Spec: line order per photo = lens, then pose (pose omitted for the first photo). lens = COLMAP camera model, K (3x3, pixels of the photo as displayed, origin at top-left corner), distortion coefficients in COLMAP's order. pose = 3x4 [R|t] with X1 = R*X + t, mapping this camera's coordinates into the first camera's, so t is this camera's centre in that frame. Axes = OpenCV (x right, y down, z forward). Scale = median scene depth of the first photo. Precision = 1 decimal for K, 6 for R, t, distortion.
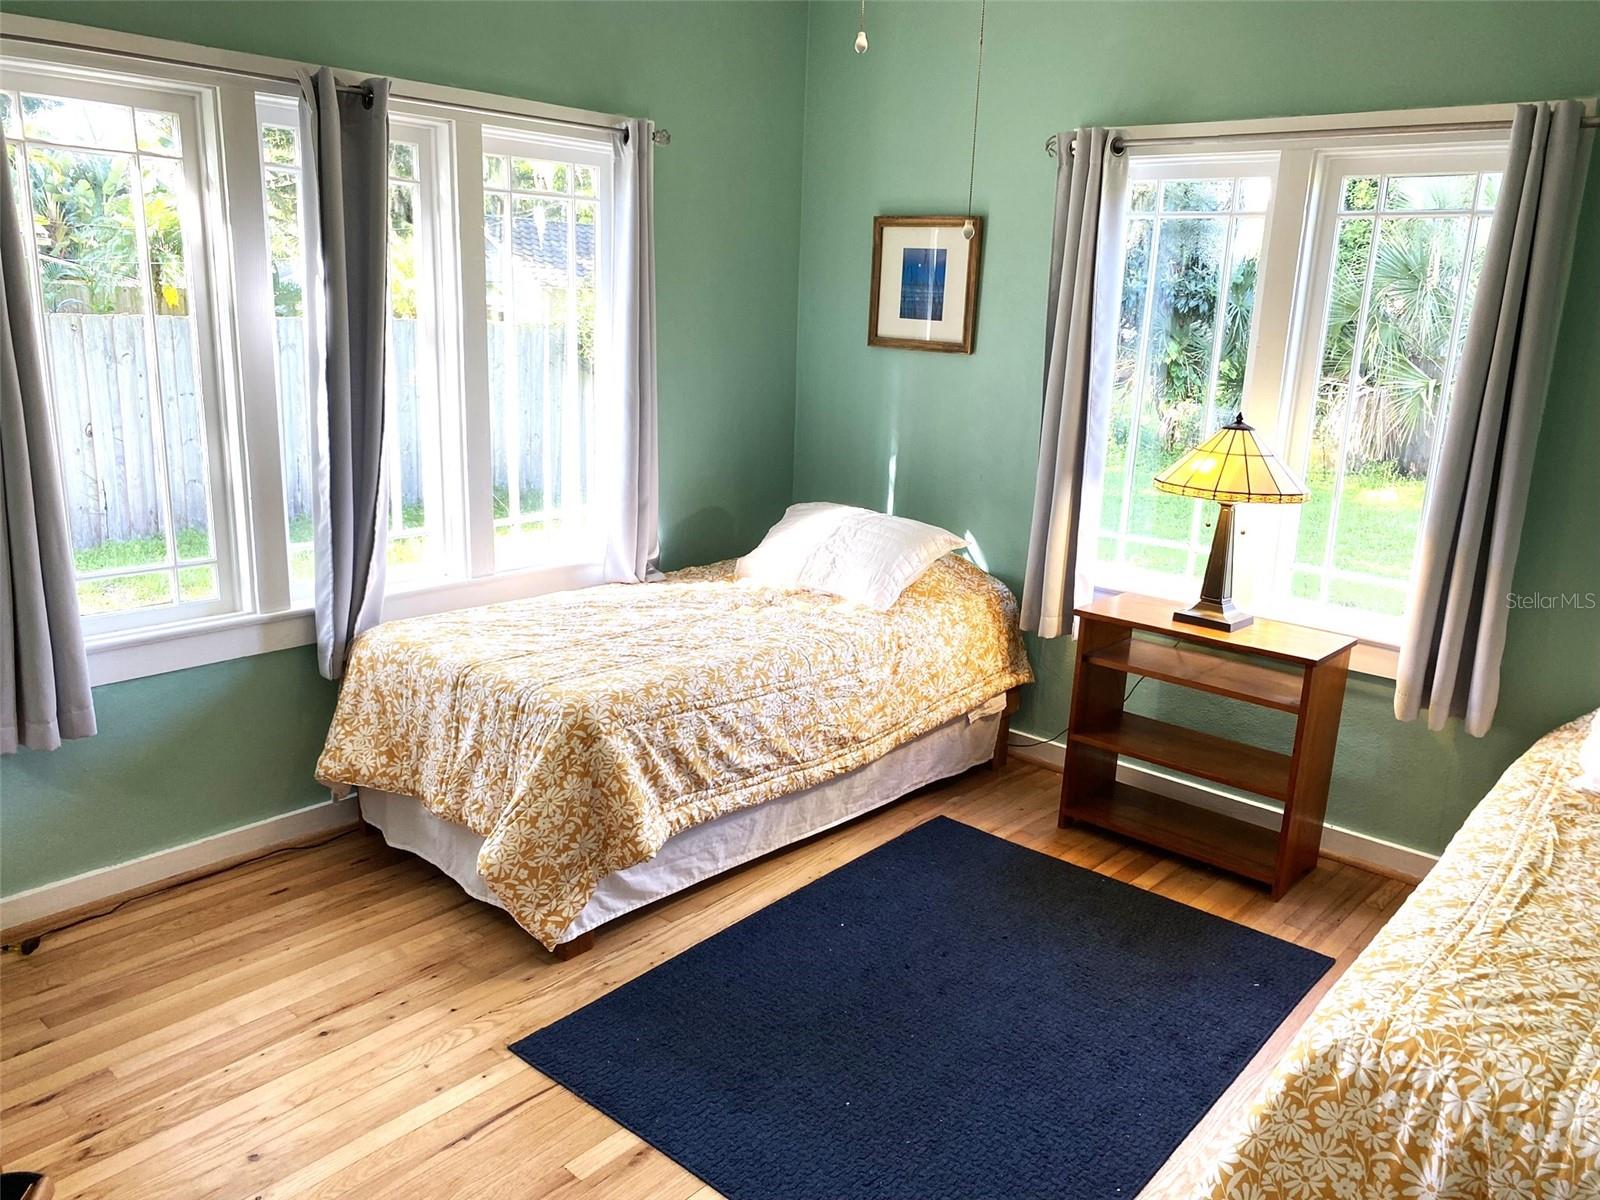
lens RADIAL K [[1217.0, 0, 816.3], [0, 1217.0, 598.6], [0, 0, 1]] dist [0.049414, -0.066252]
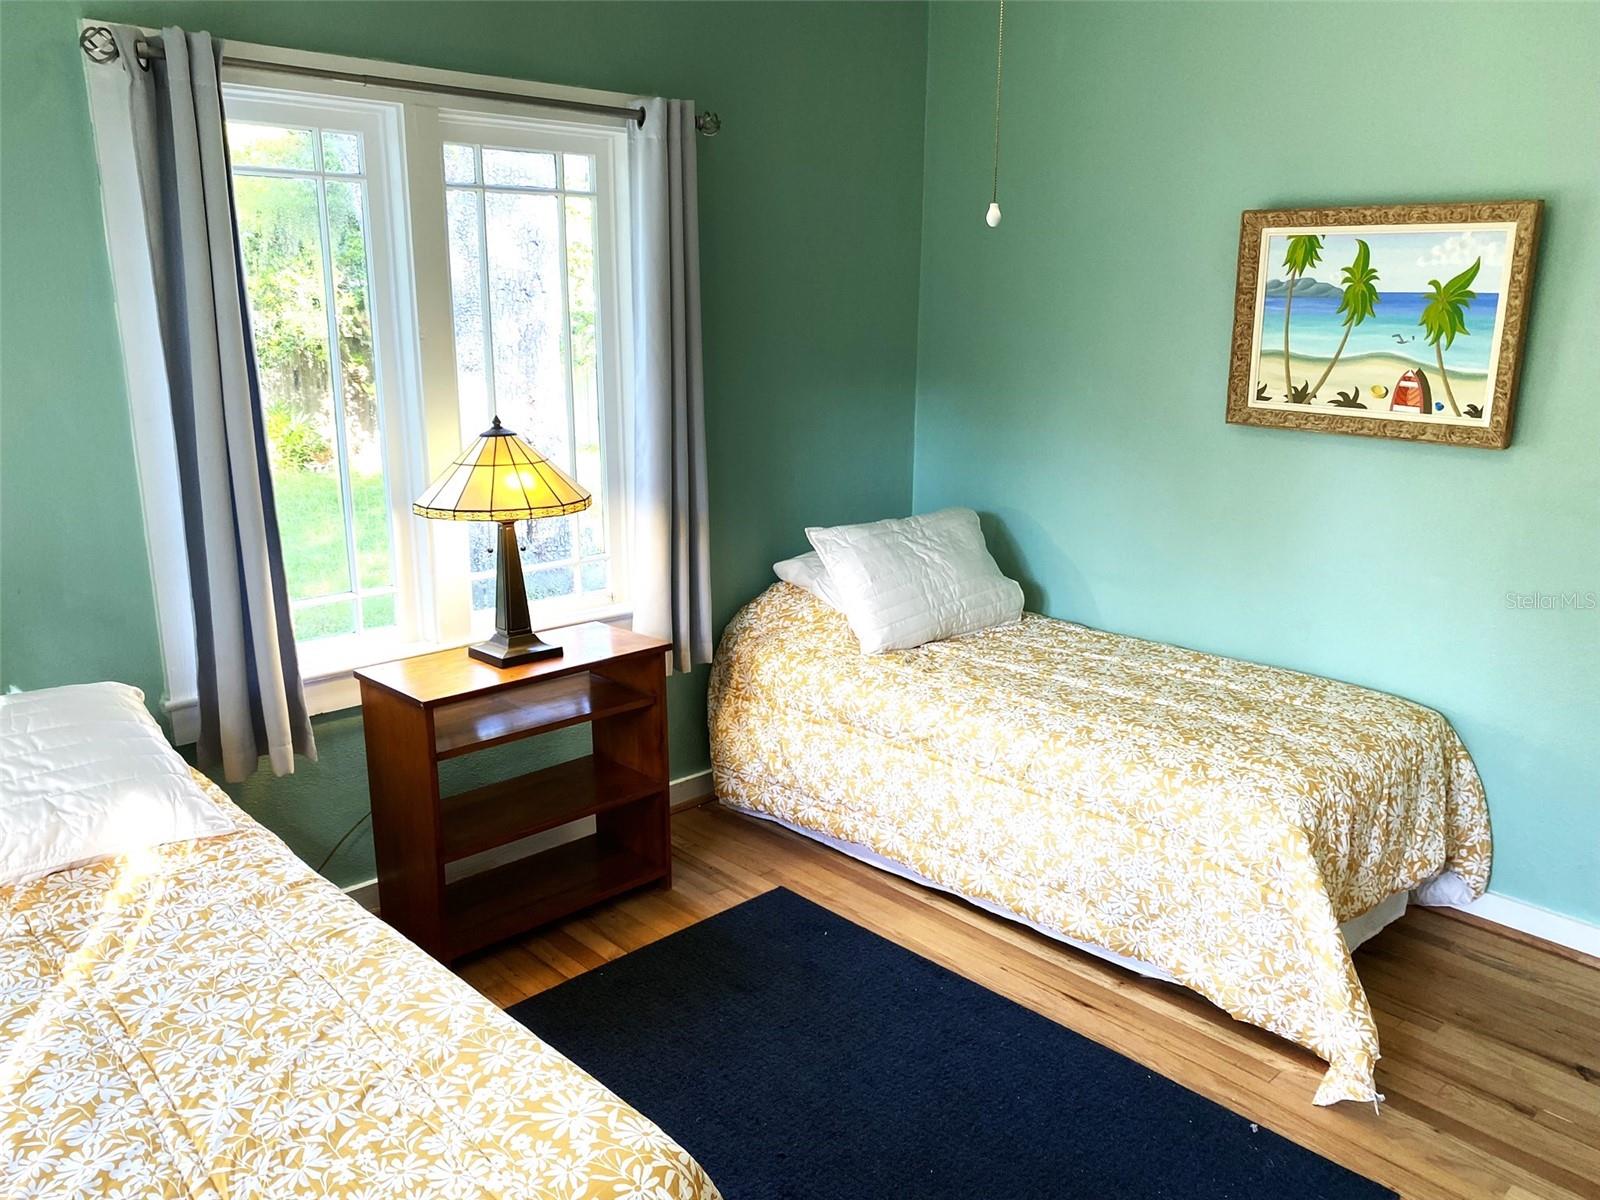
lens RADIAL K [[1217.0, 0, 808.4], [0, 1217.0, 591.2], [0, 0, 1]] dist [0.049414, -0.066252]
pose [[0.104155, -0.271666, 0.956739, -0.508160], [0.238755, 0.940671, 0.241111, -0.197244], [-0.965478, 0.203314, 0.162837, 0.692749]]
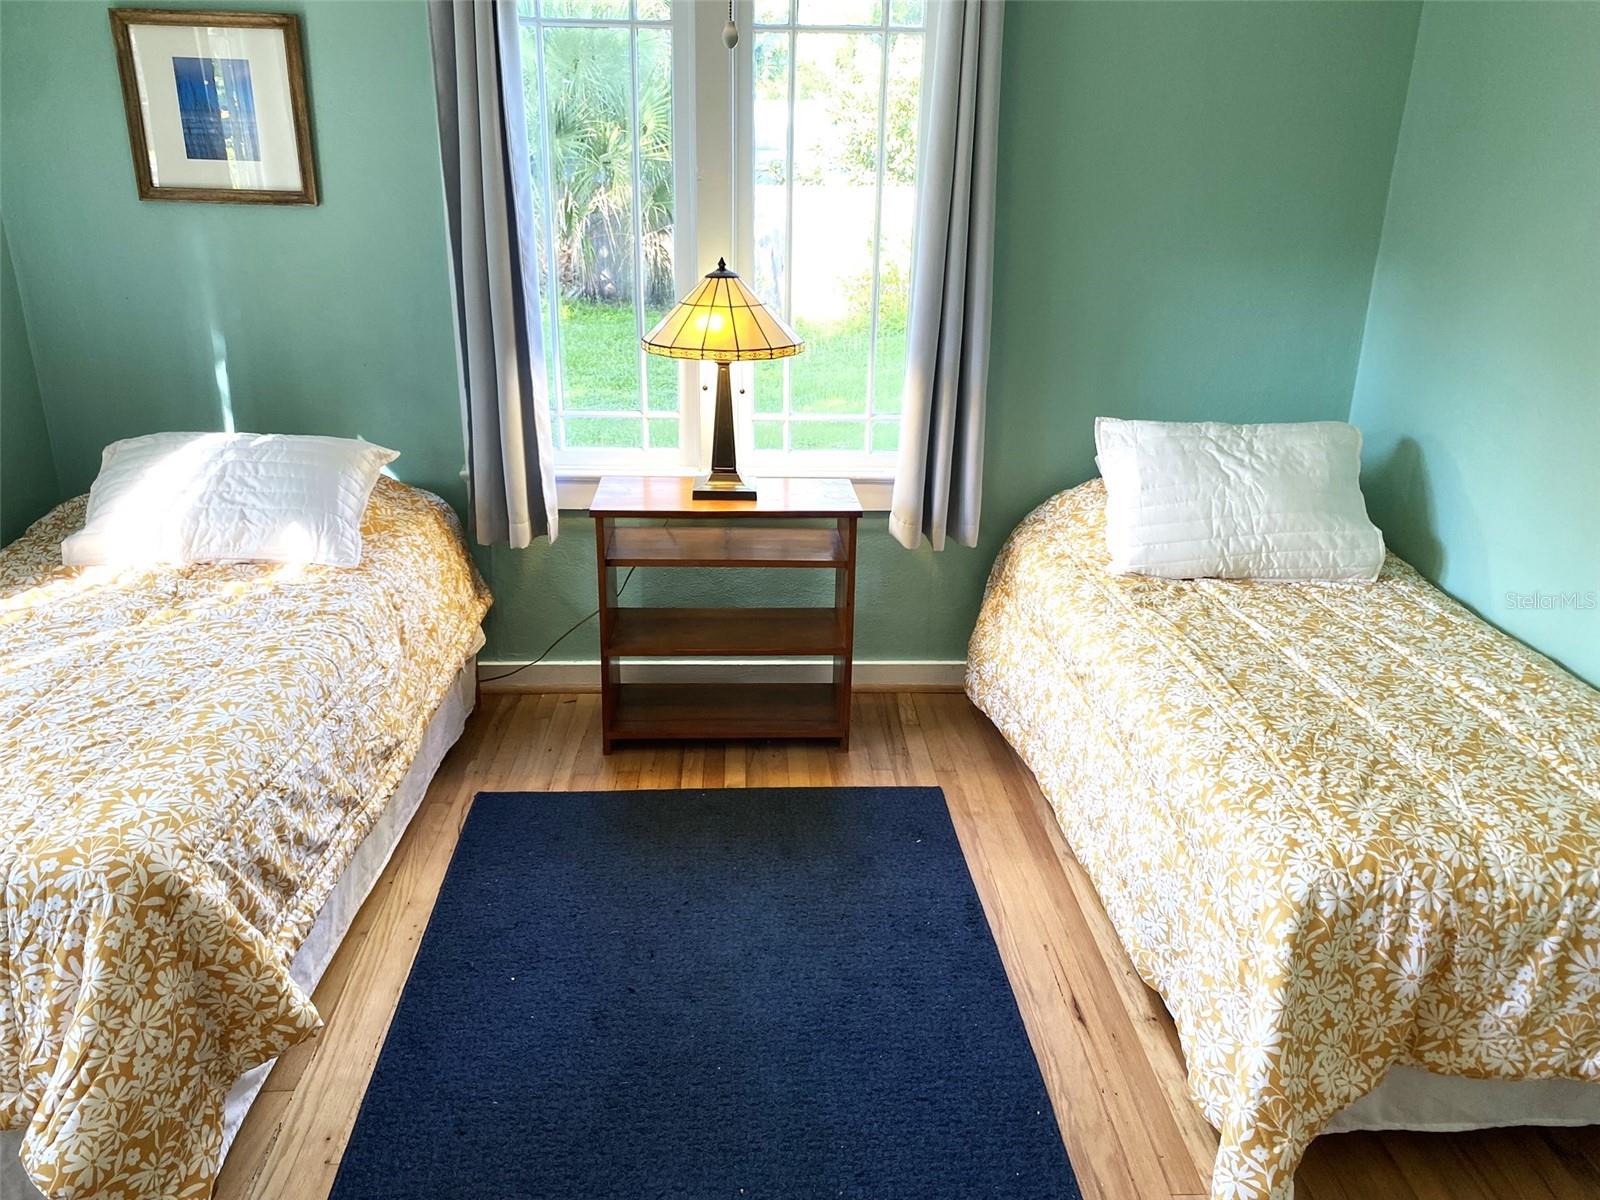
lens RADIAL K [[1217.0, 0, 801.8], [0, 1217.0, 603.2], [0, 0, 1]] dist [0.049414, -0.066252]
pose [[0.728016, -0.267158, 0.631362, -0.255247], [0.178302, 0.963038, 0.201908, -0.080699], [-0.661967, -0.034419, 0.748742, 0.286409]]
